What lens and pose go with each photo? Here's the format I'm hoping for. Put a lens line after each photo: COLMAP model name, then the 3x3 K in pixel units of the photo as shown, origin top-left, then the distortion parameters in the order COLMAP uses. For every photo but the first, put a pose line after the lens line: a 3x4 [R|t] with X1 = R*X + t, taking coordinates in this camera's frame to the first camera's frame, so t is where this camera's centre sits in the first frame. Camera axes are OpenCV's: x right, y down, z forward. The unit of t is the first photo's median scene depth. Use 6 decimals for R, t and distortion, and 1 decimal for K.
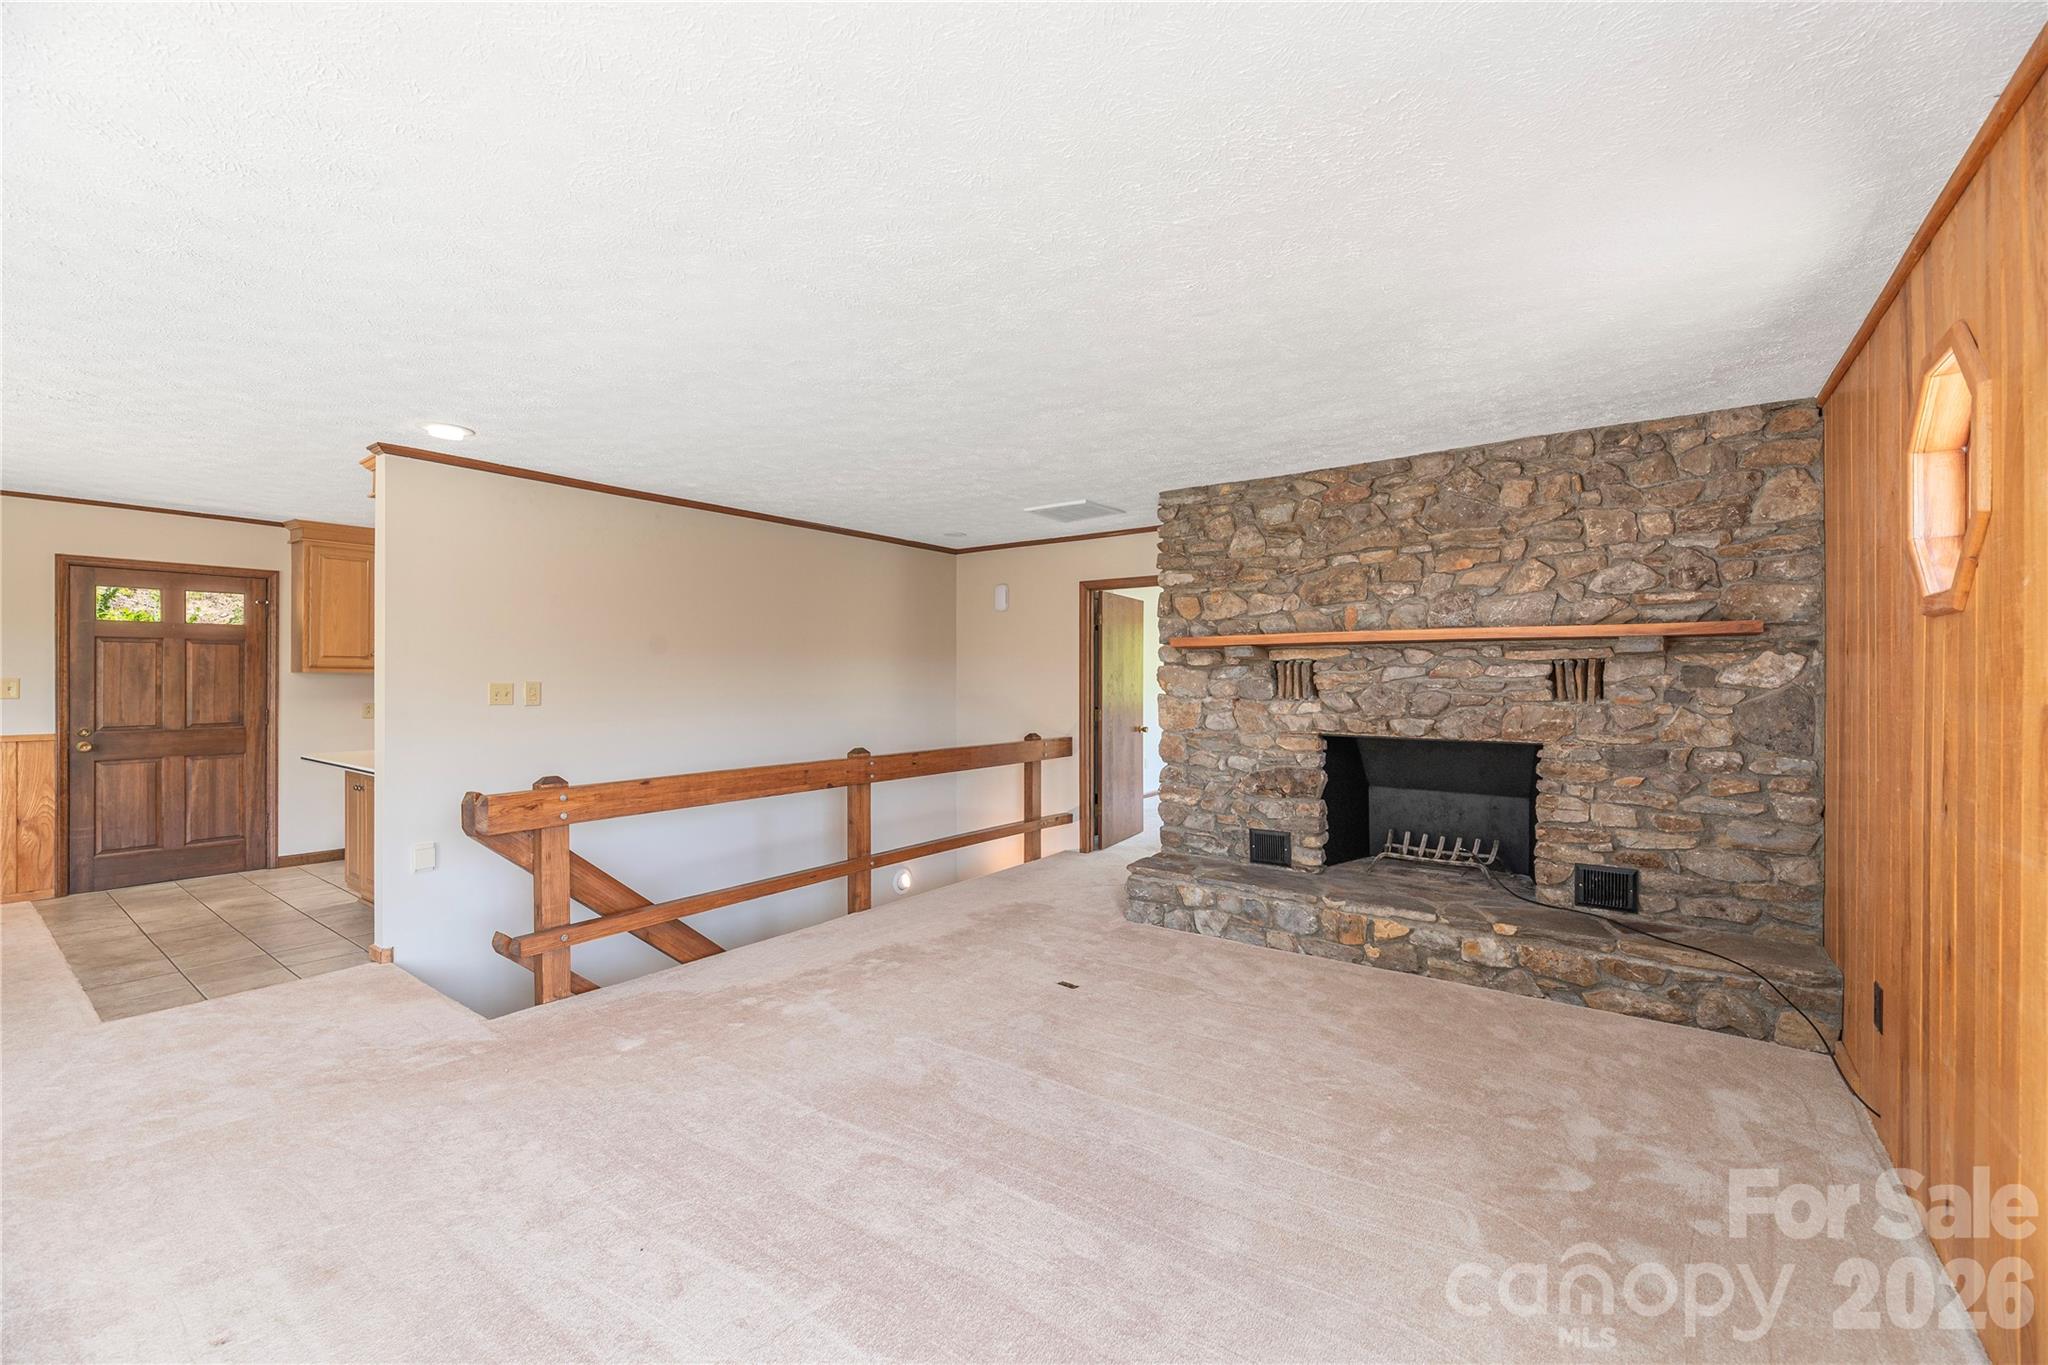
lens RADIAL K [[839.9, 0, 1035.4], [0, 839.9, 678.0], [0, 0, 1]] dist [-0.003836, 0.000345]
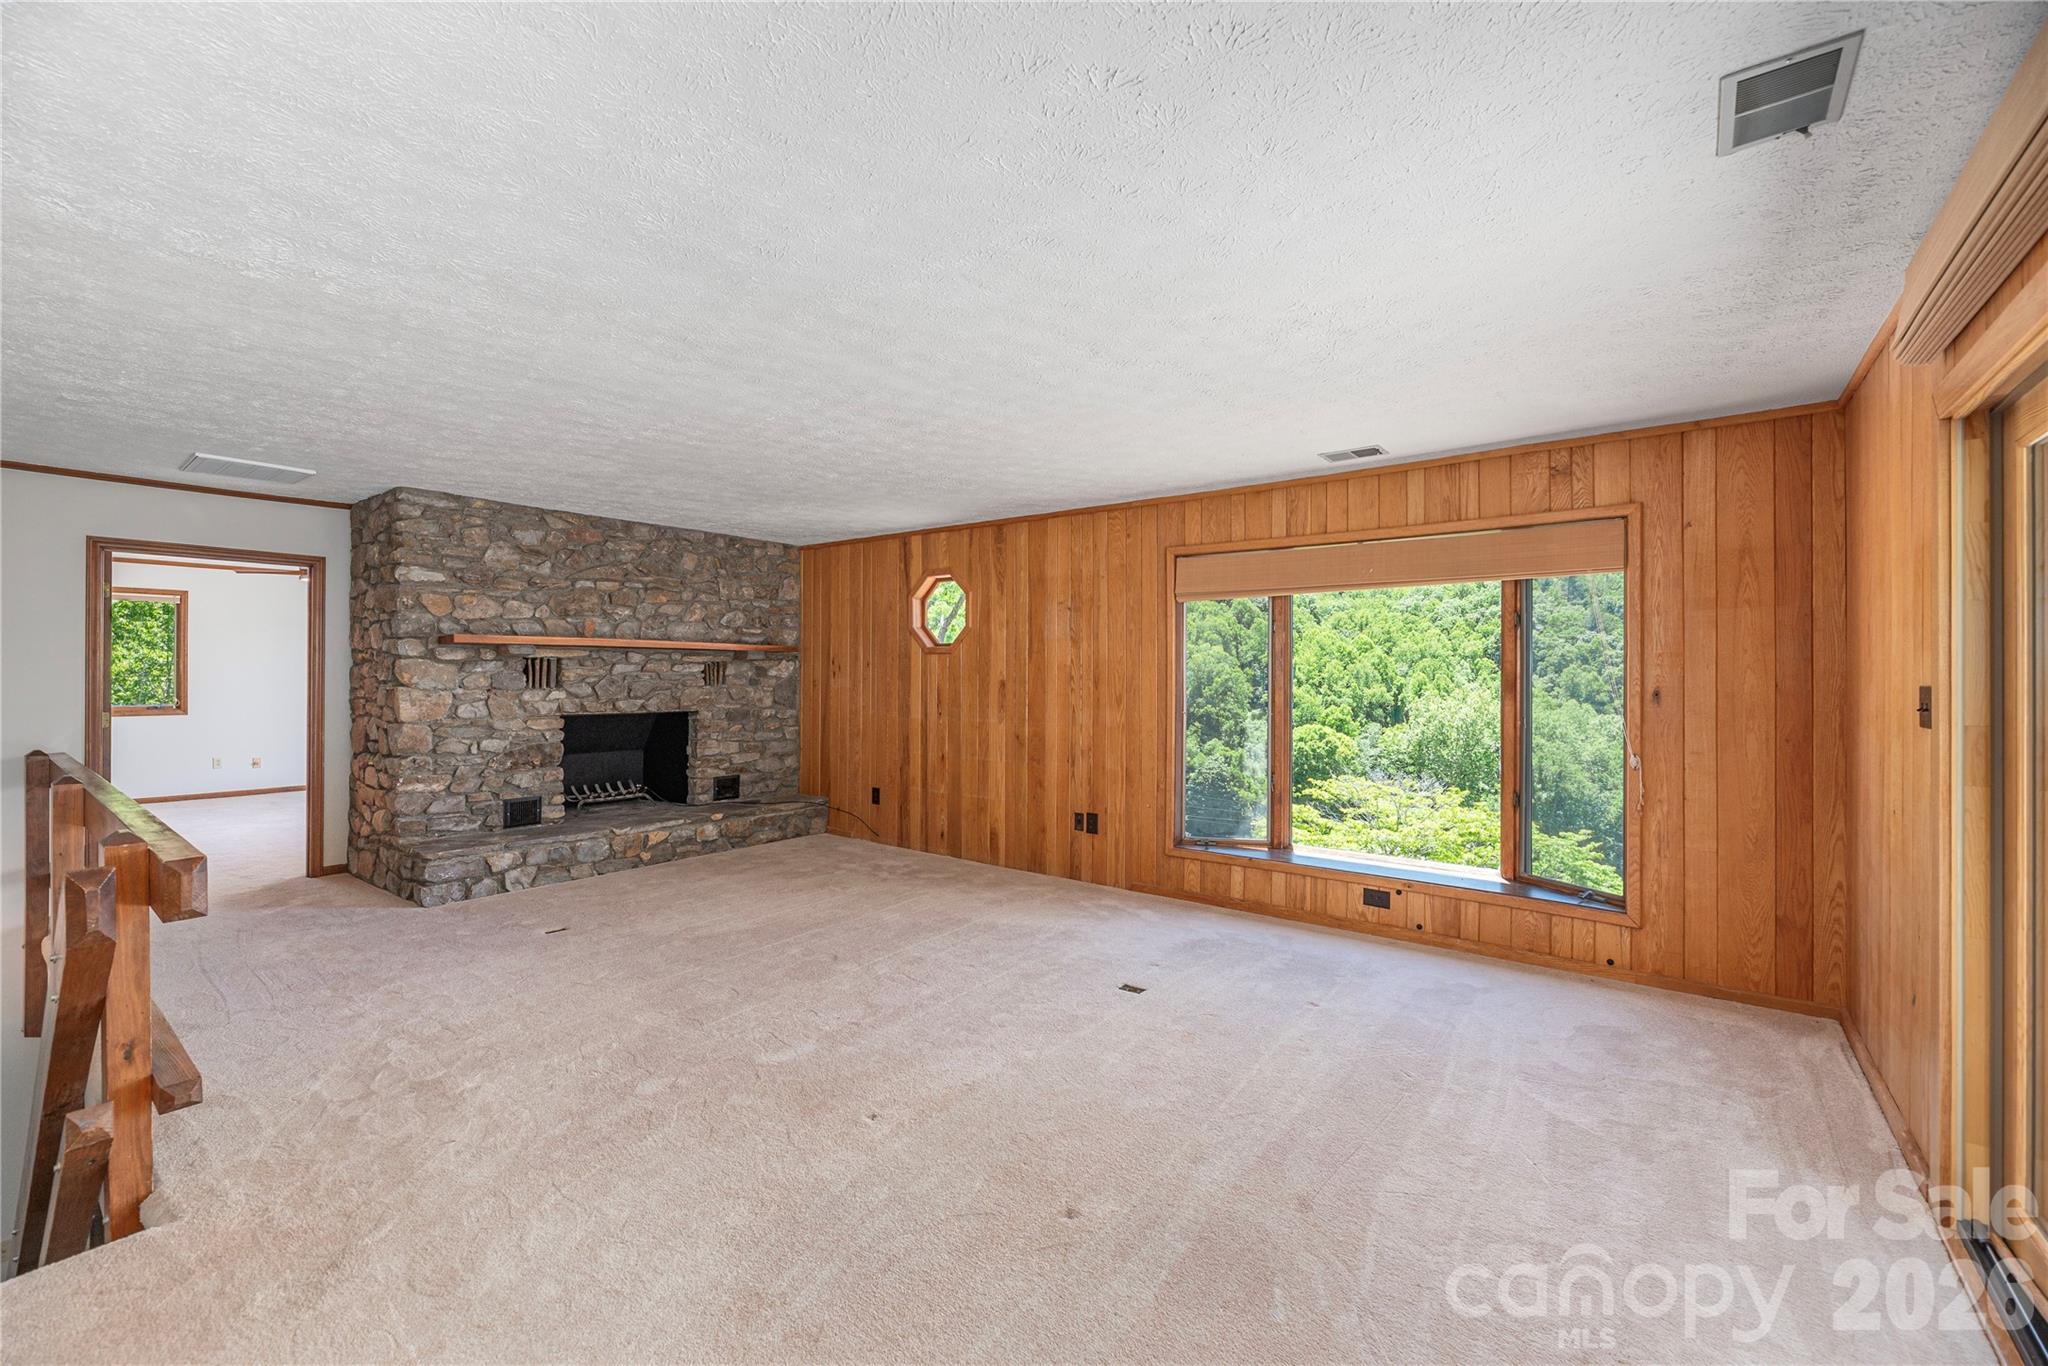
lens RADIAL K [[836.5, 0, 1021.8], [0, 836.5, 673.8], [0, 0, 1]] dist [-0.005075, -0.000016]
pose [[0.021519, -0.000357, 0.999768, -0.923783], [-0.005212, 0.999986, 0.000470, -0.001191], [-0.999755, -0.005221, 0.021517, 0.262382]]
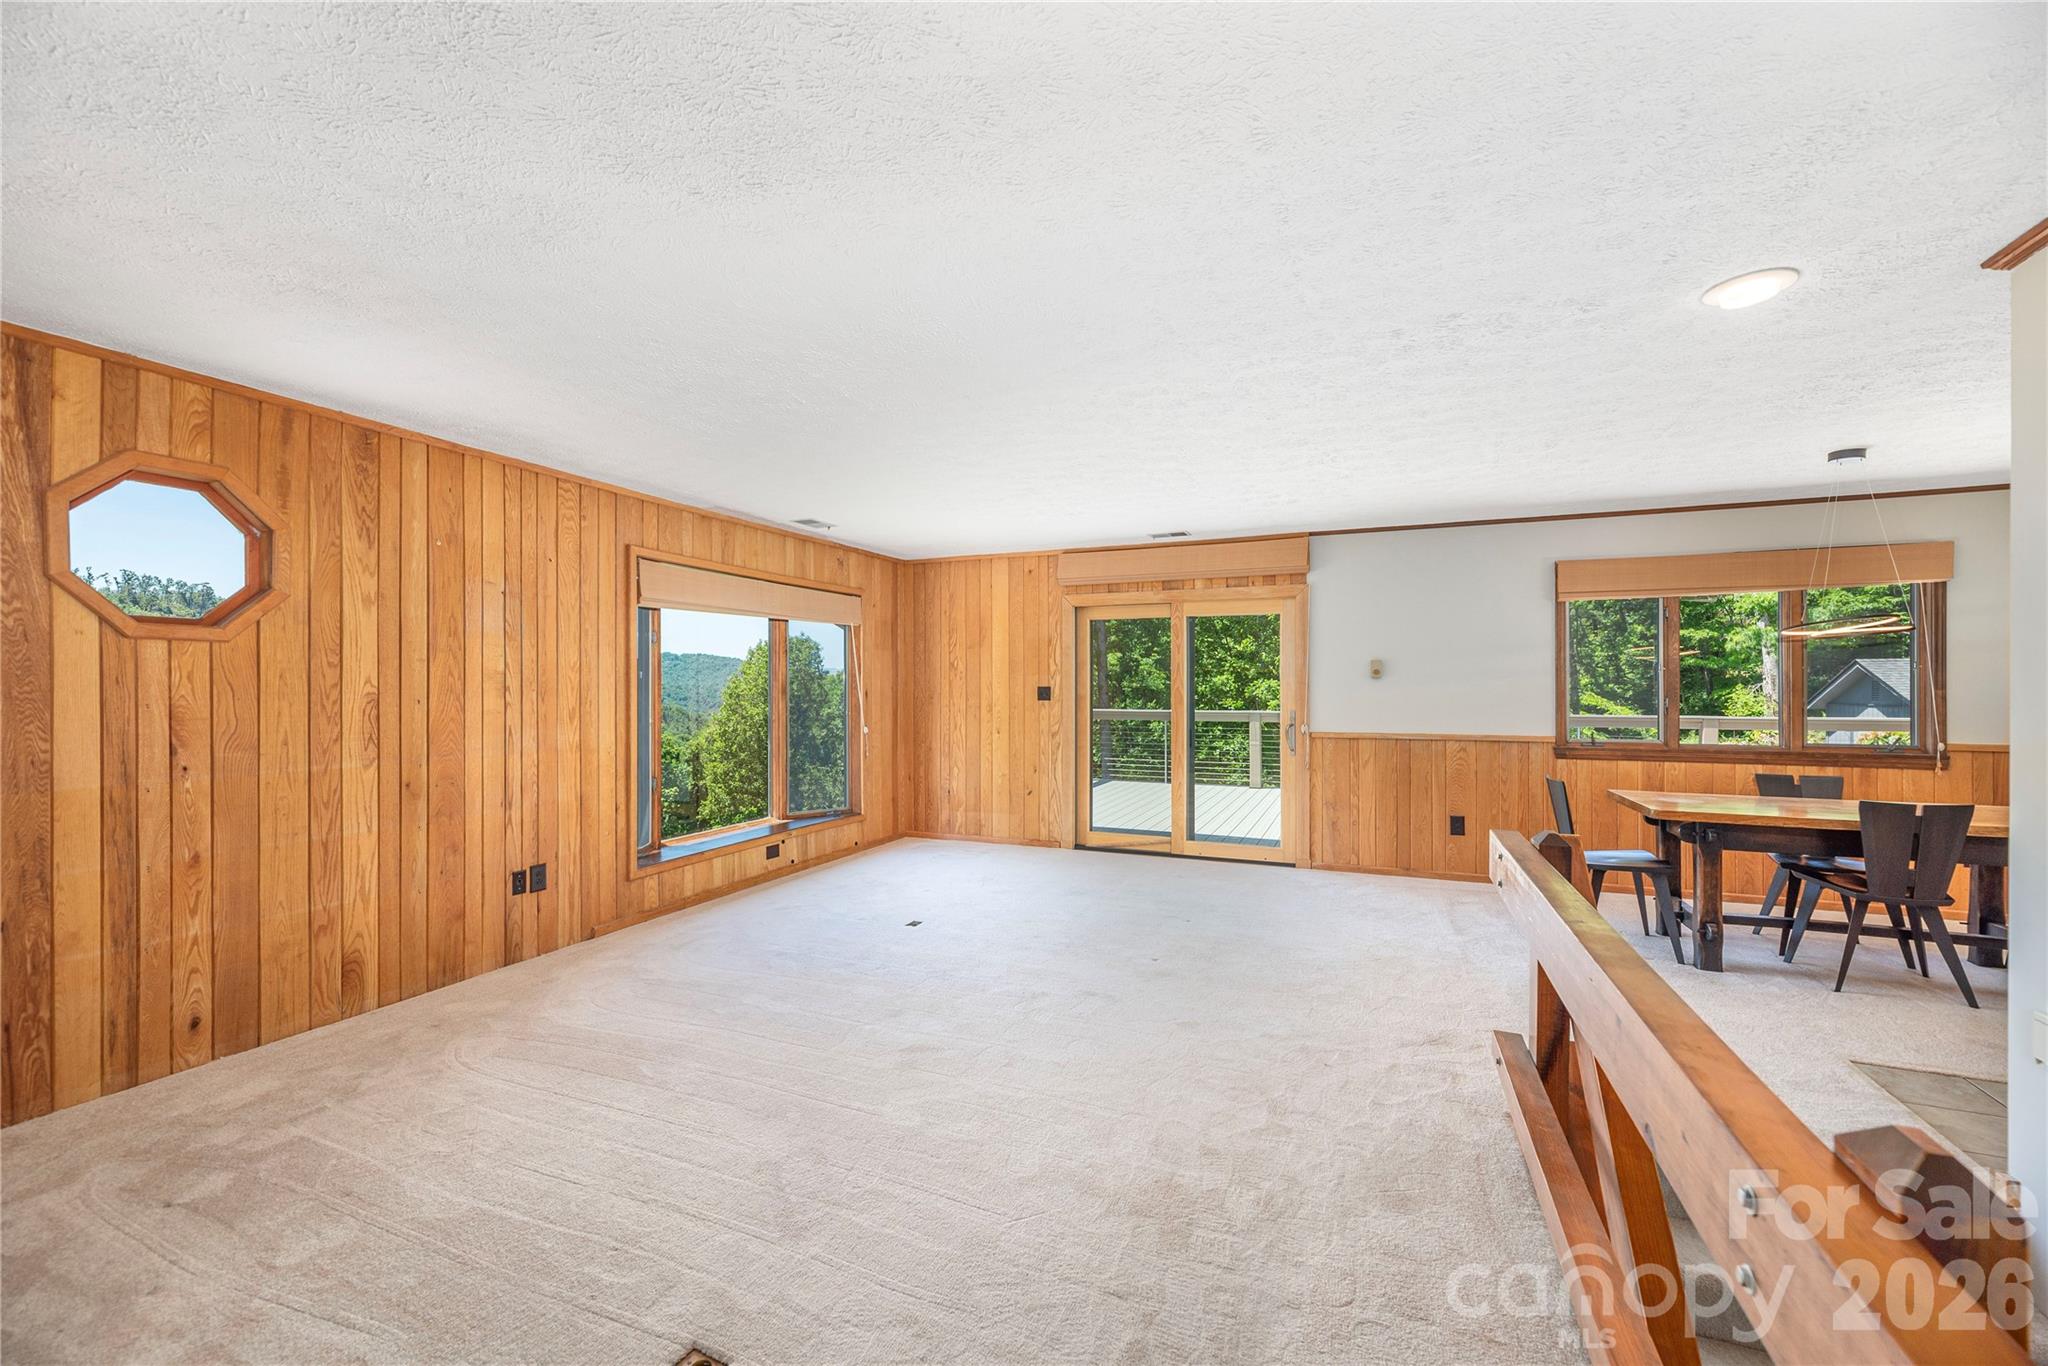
lens RADIAL K [[827.4, 0, 1023.2], [0, 827.4, 685.2], [0, 0, 1]] dist [-0.001599, 0.000588]
pose [[-0.971820, -0.000447, -0.235723, -0.015913], [-0.000263, 1.000000, -0.000811, 0.001759], [0.235723, -0.000727, -0.971820, 1.207438]]
